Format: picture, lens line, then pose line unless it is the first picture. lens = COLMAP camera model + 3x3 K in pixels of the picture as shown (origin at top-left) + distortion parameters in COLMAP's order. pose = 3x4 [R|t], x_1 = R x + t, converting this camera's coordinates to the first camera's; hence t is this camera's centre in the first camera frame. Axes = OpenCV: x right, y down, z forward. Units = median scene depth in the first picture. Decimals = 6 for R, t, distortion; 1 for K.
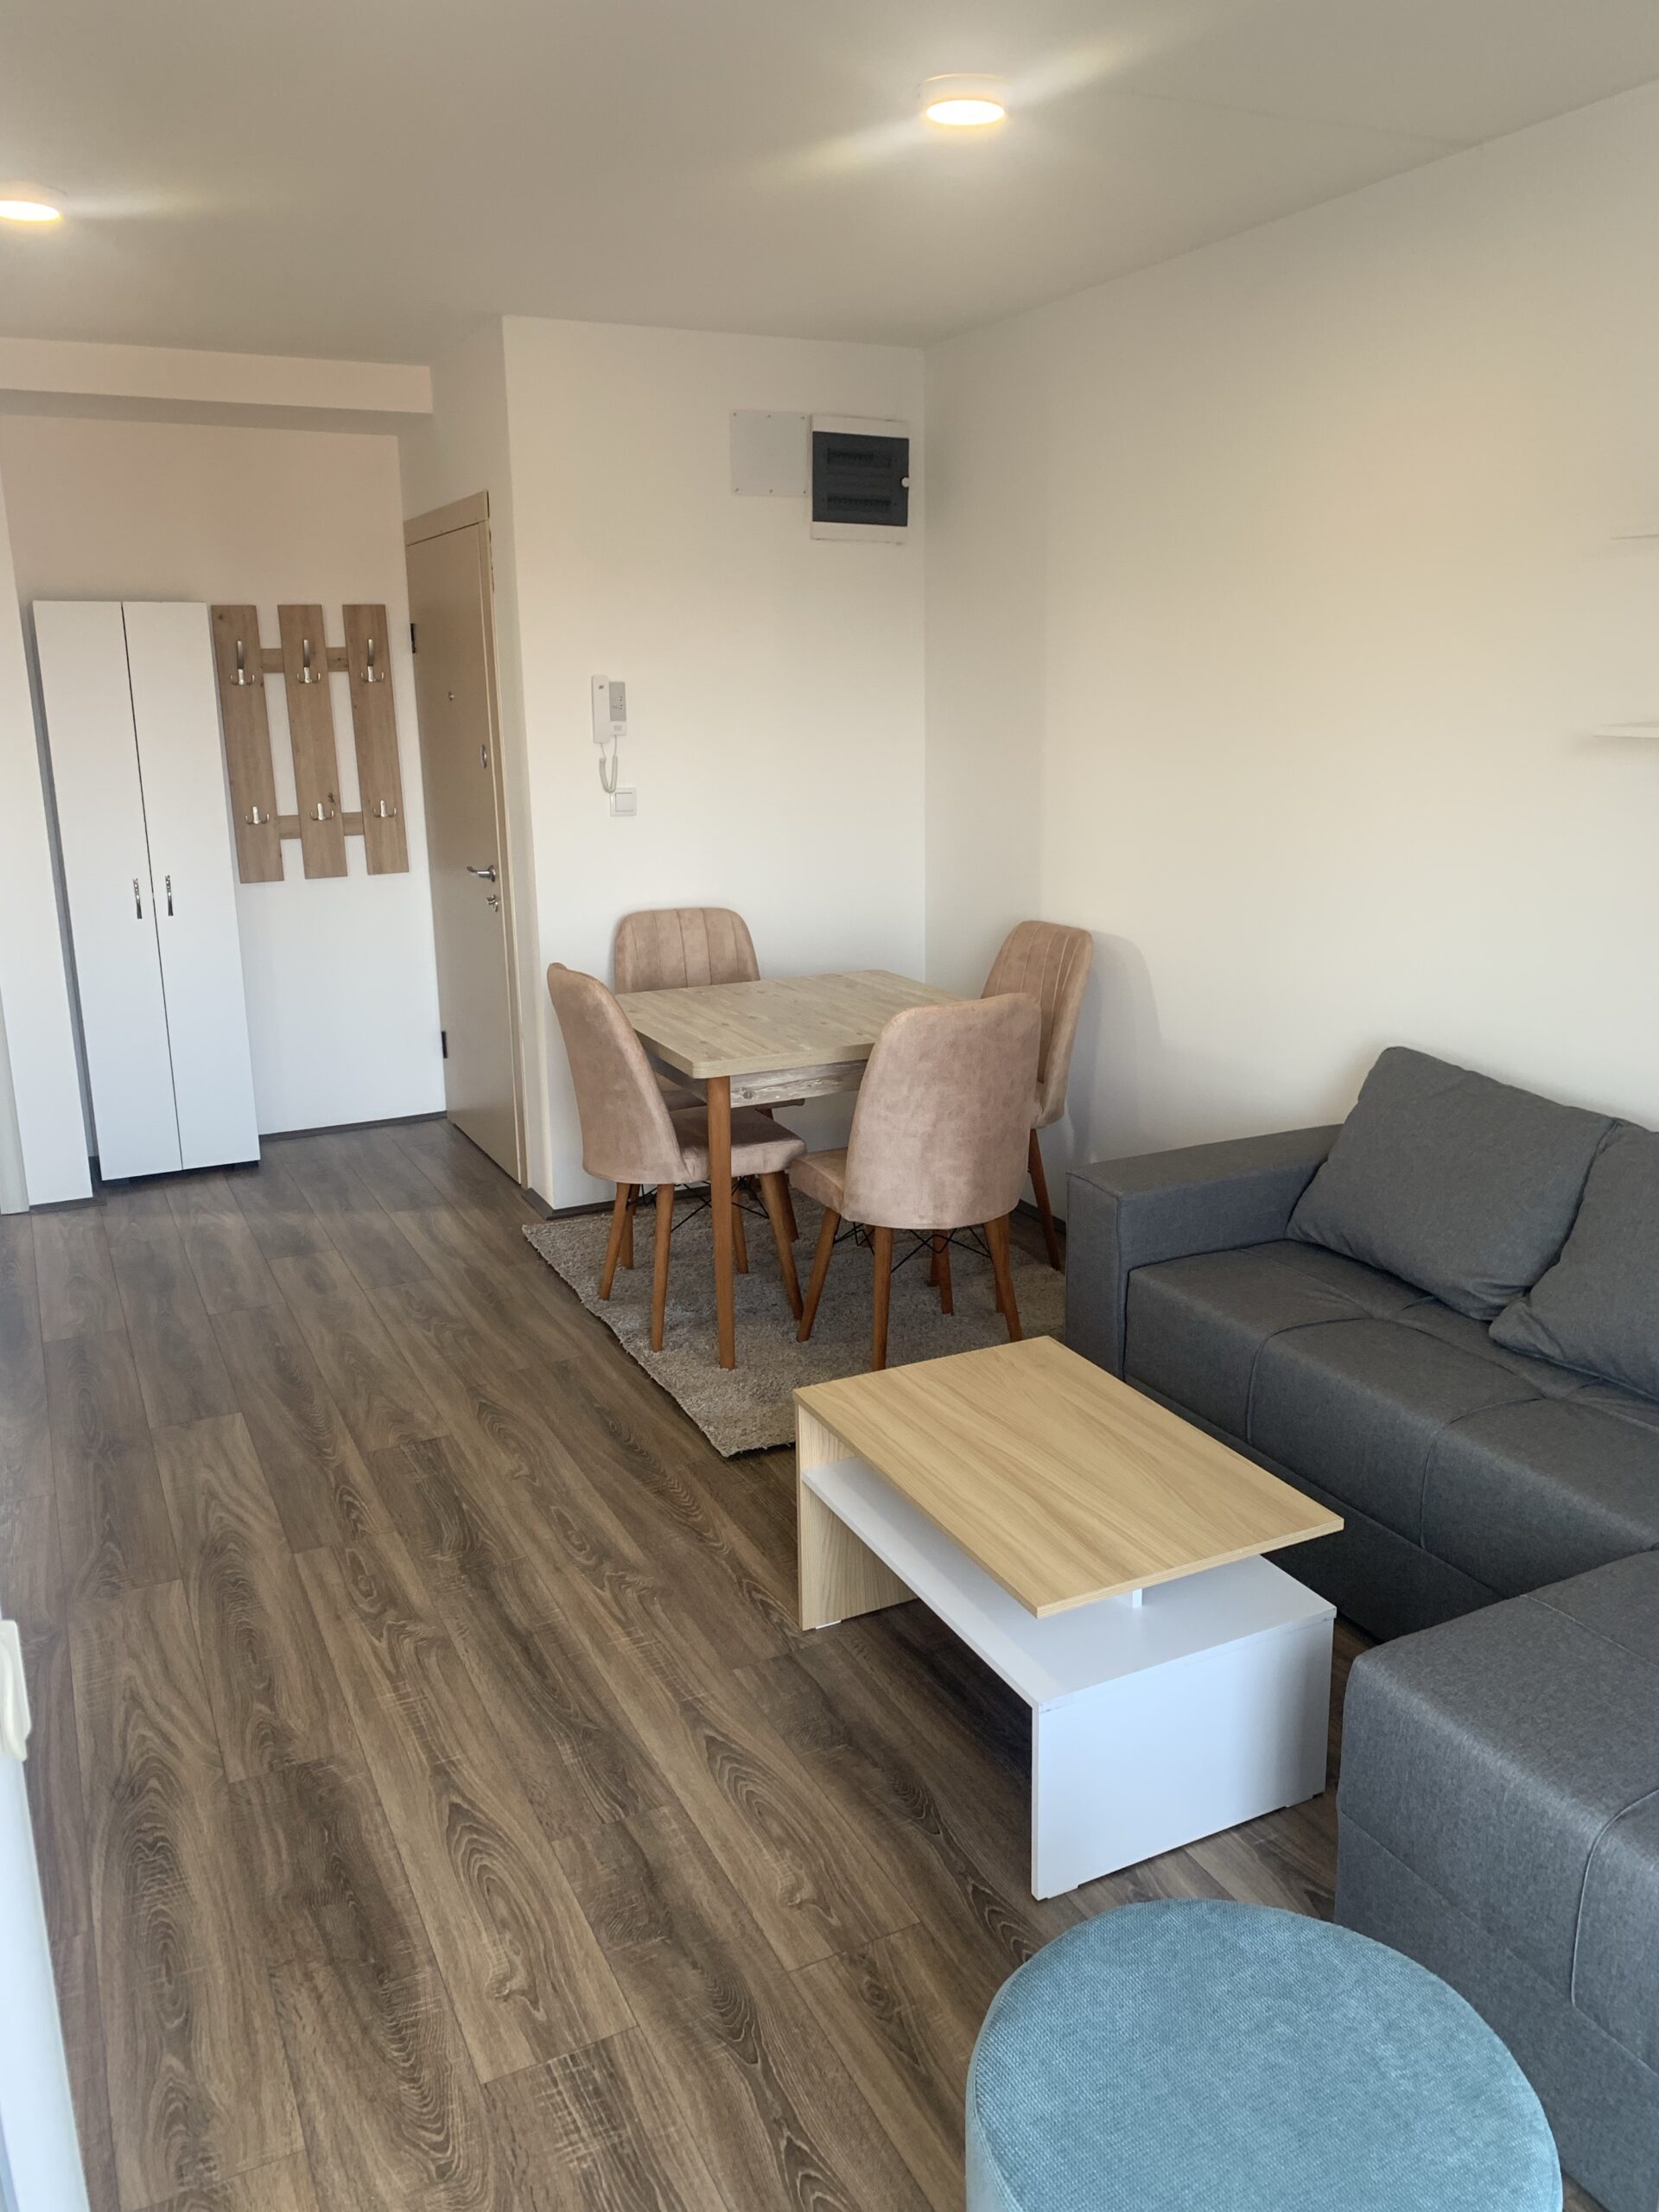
lens RADIAL K [[1695.2, 0, 841.6], [0, 1695.2, 1102.1], [0, 0, 1]] dist [0.014501, -0.011594]
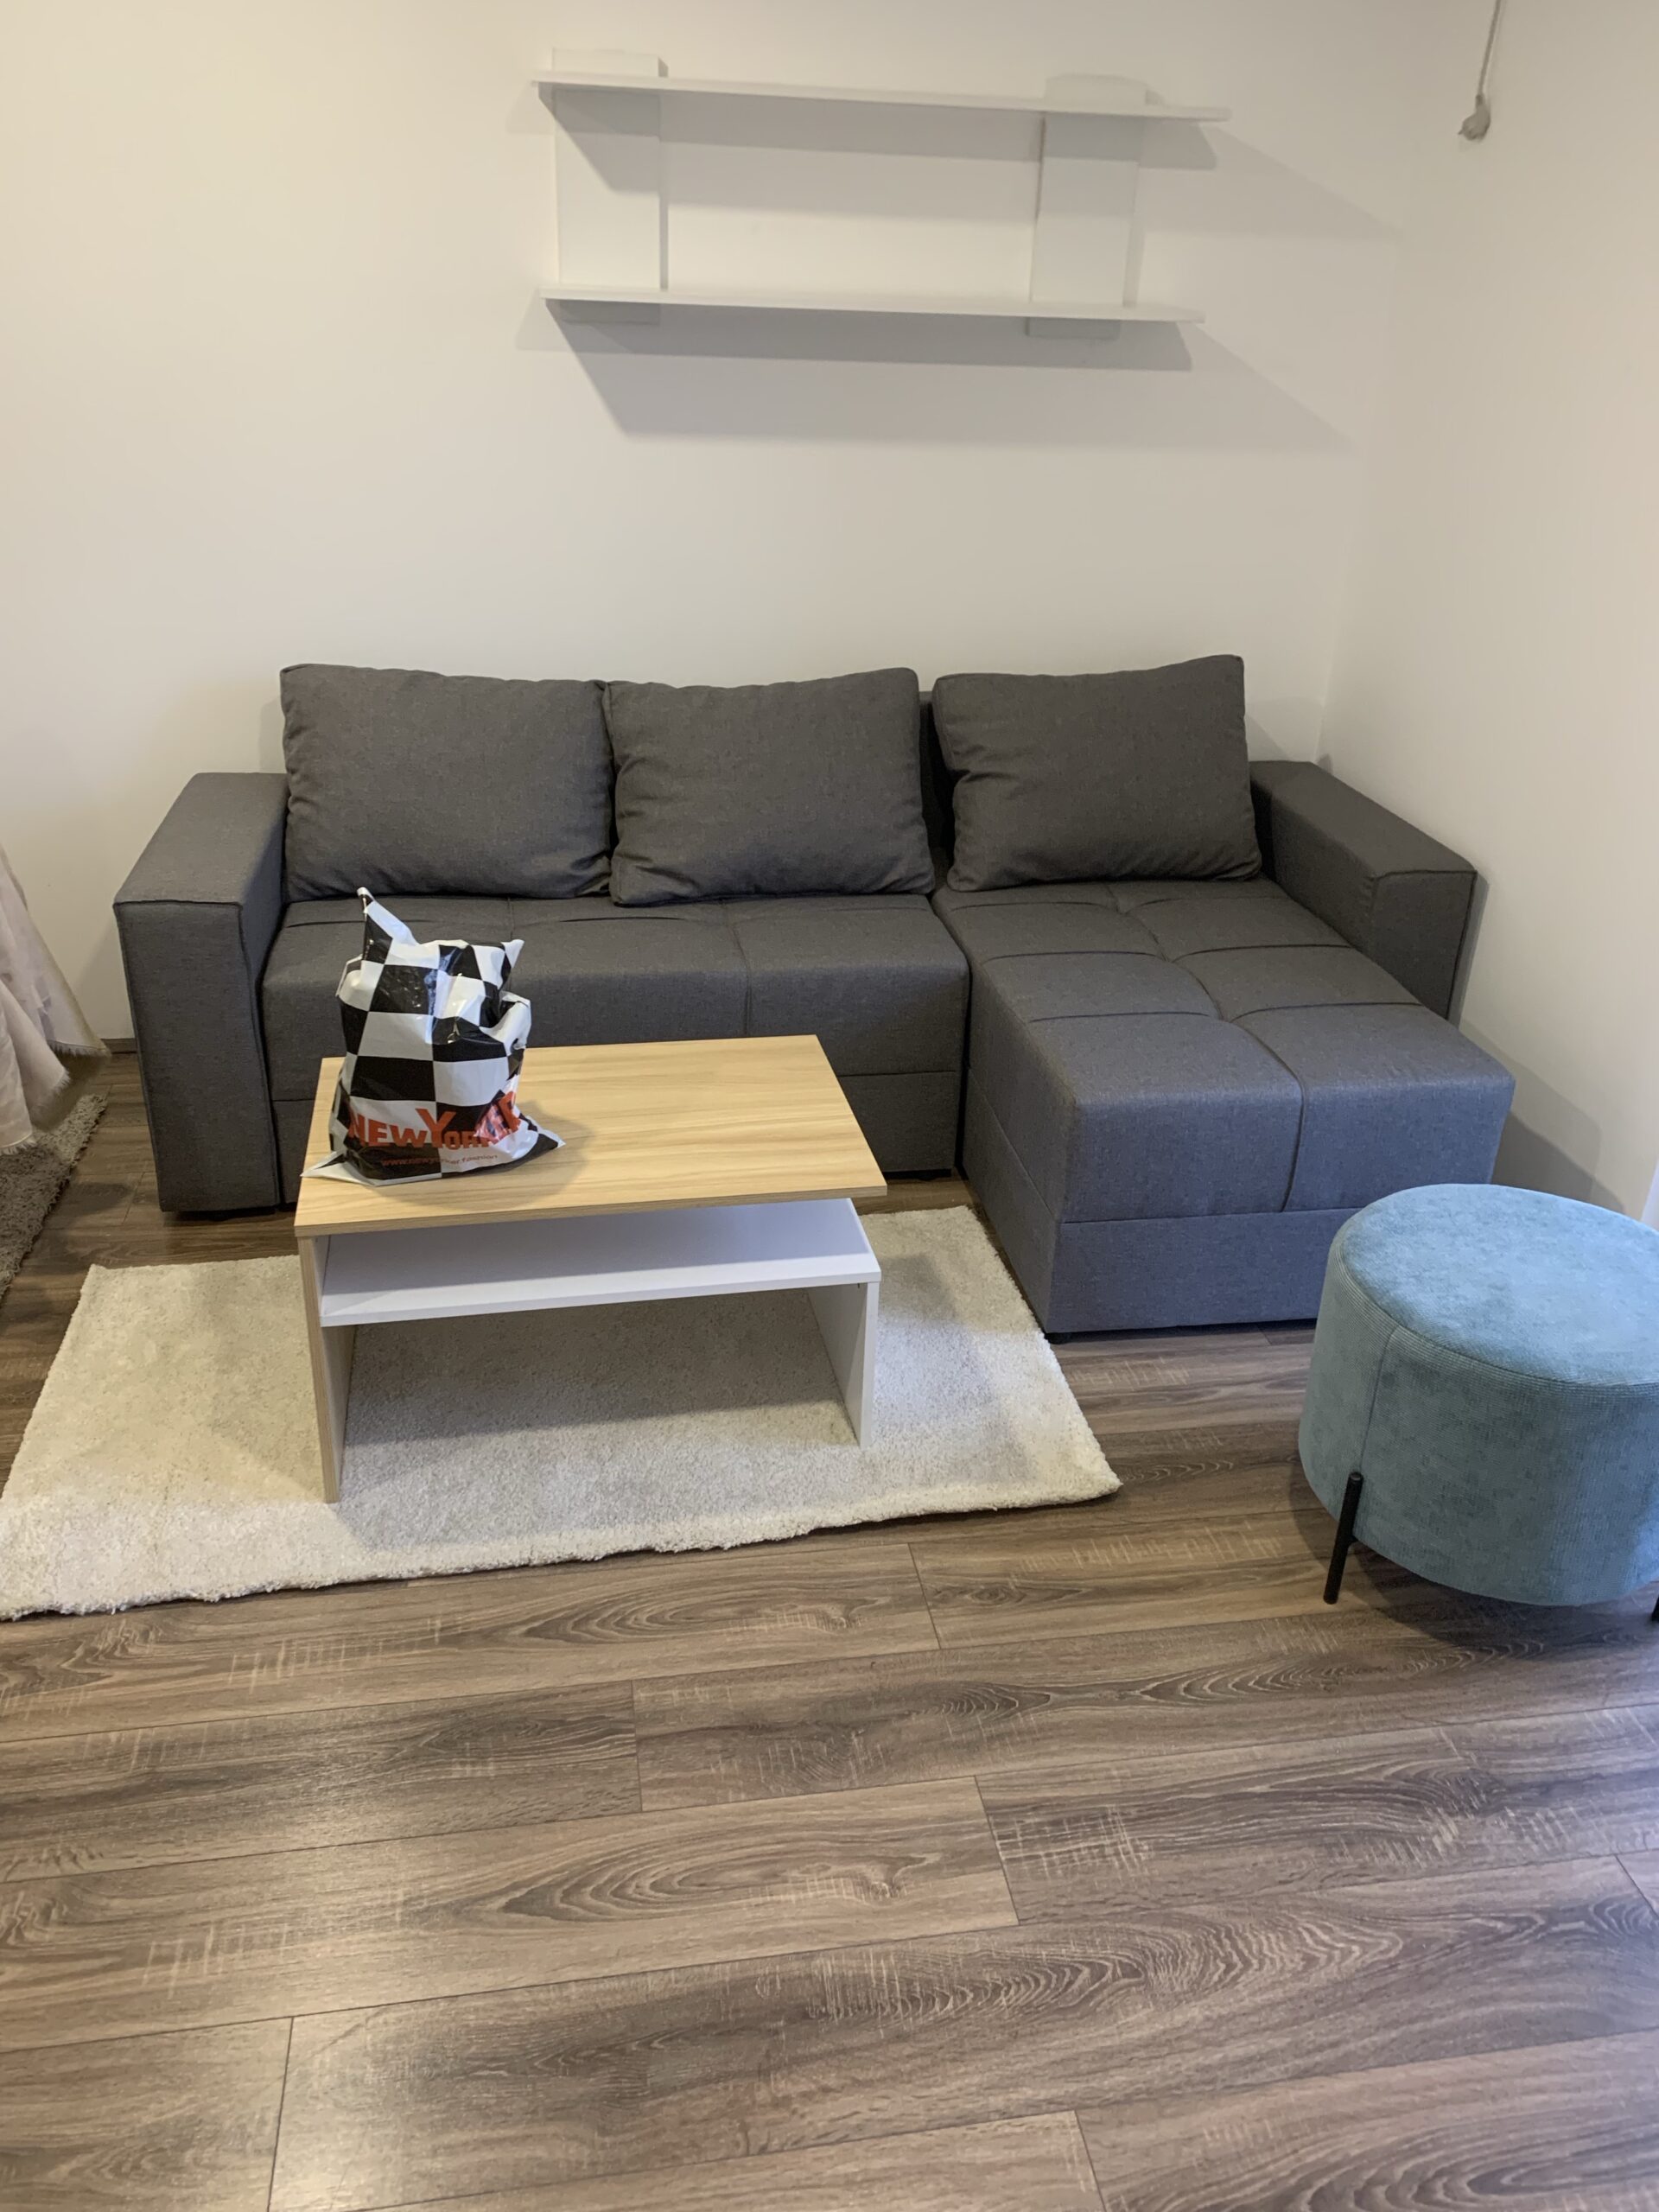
lens RADIAL K [[1695.2, 0, 830.2], [0, 1695.2, 1112.7], [0, 0, 1]] dist [0.014501, -0.011594]
pose [[0.282627, -0.397211, 0.873124, -0.812459], [0.197891, 0.914798, 0.352114, -0.130070], [-0.938595, 0.073266, 0.337151, 0.740635]]
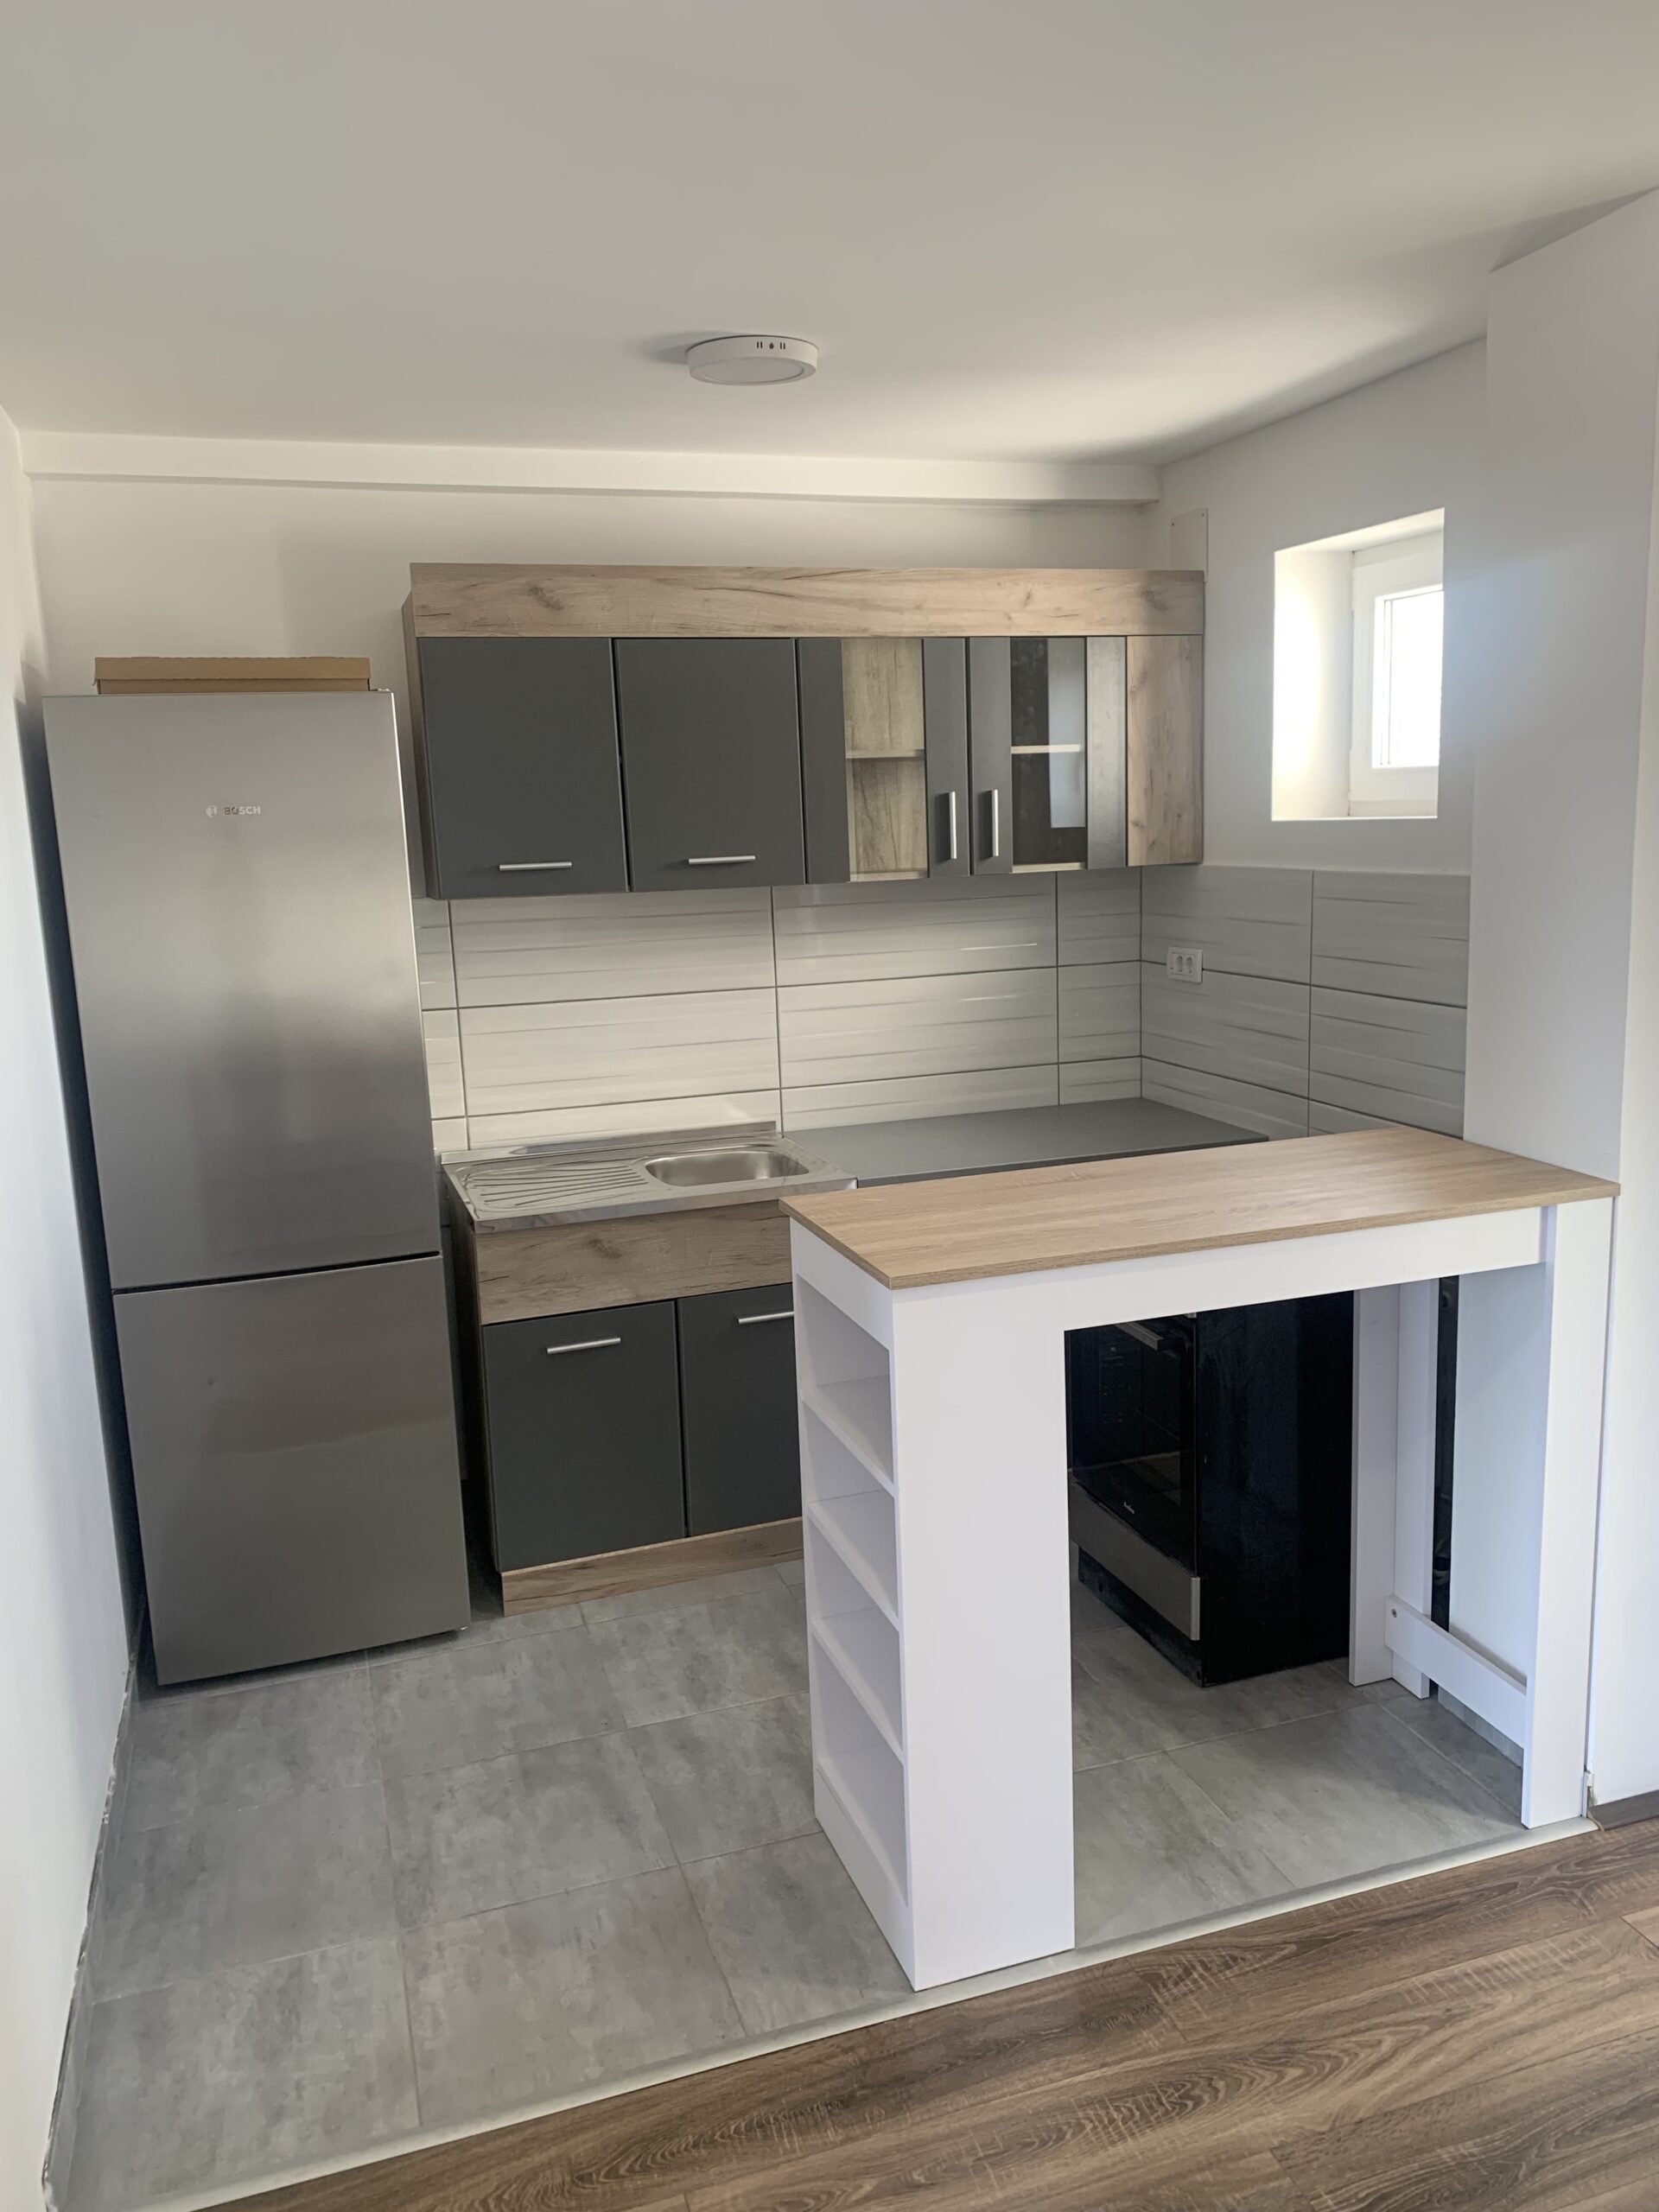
lens RADIAL K [[1695.2, 0, 836.1], [0, 1695.2, 1105.9], [0, 0, 1]] dist [0.014501, -0.011594]
pose [[-0.137147, 0.201178, -0.969906, 0.611673], [-0.201572, 0.953002, 0.226175, -0.285622], [0.969824, 0.226525, -0.090149, 1.004336]]
